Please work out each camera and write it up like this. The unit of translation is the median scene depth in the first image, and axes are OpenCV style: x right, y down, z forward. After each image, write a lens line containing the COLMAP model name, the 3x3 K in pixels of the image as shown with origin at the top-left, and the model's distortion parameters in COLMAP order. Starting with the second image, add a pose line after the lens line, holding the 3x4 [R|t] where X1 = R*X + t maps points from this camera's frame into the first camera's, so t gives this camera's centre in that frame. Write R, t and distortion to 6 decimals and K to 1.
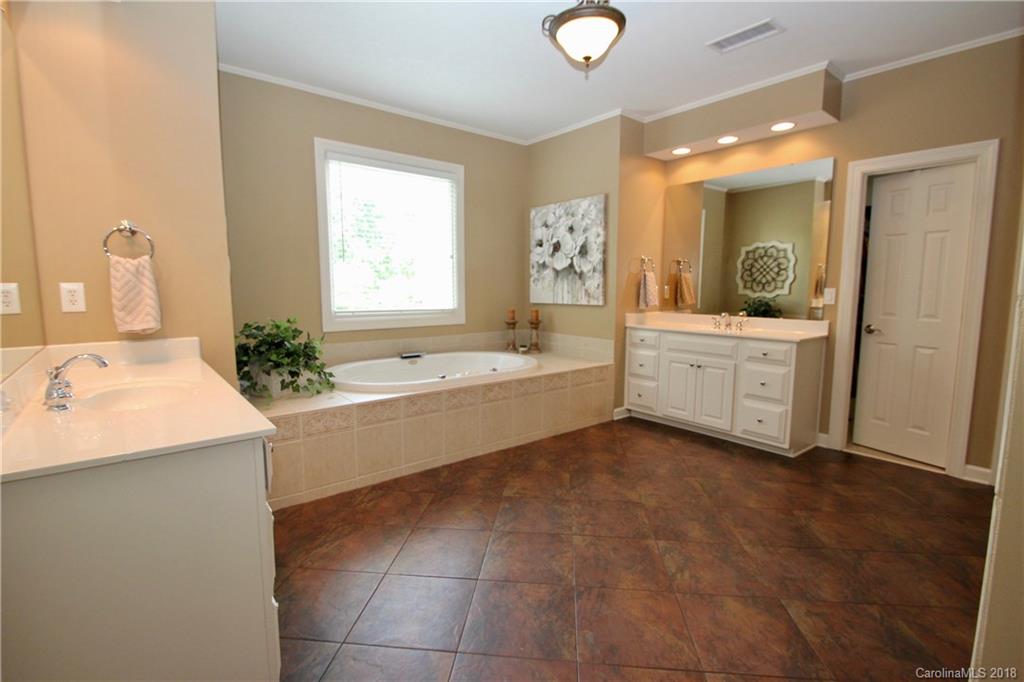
lens RADIAL K [[478.5, 0, 512.0], [0, 478.5, 341.0], [0, 0, 1]] dist [0.017353, -0.020372]
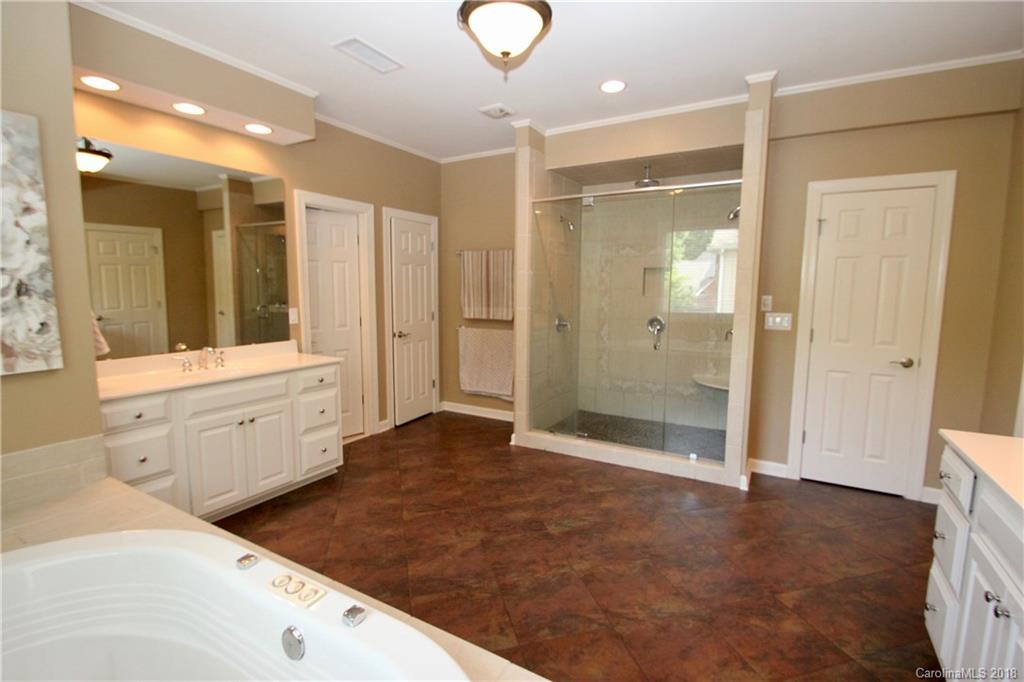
lens RADIAL K [[478.5, 0, 512.0], [0, 478.5, 341.0], [0, 0, 1]] dist [0.017353, -0.020372]
pose [[-0.363945, -0.115671, 0.924210, -0.533480], [0.097333, 0.982103, 0.161245, -0.184550], [-0.926321, 0.148640, -0.346173, 1.069108]]
